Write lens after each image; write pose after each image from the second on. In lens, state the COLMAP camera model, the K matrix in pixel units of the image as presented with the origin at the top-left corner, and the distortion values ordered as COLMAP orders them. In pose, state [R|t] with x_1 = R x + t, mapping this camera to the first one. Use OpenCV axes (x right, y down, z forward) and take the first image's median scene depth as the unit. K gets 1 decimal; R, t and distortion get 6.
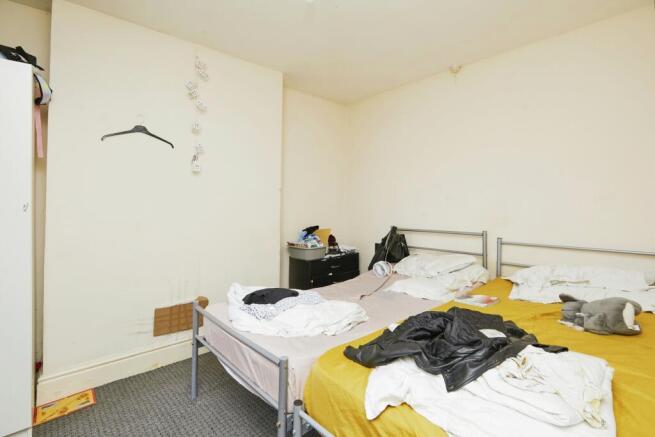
lens RADIAL K [[305.1, 0, 328.8], [0, 305.1, 209.0], [0, 0, 1]] dist [-0.001209, -0.000092]
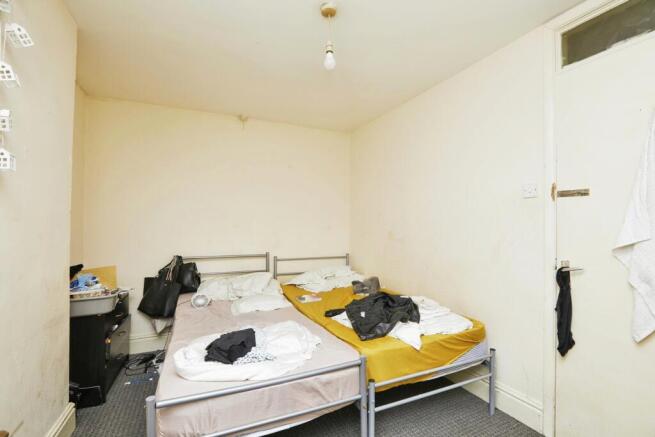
lens RADIAL K [[305.7, 0, 327.6], [0, 305.7, 236.8], [0, 0, 1]] dist [-0.000011, 0.000014]
pose [[0.303763, -0.024598, 0.952430, -0.604503], [0.002345, 0.999683, 0.025070, -0.026247], [-0.952745, -0.005382, 0.303725, 0.312413]]
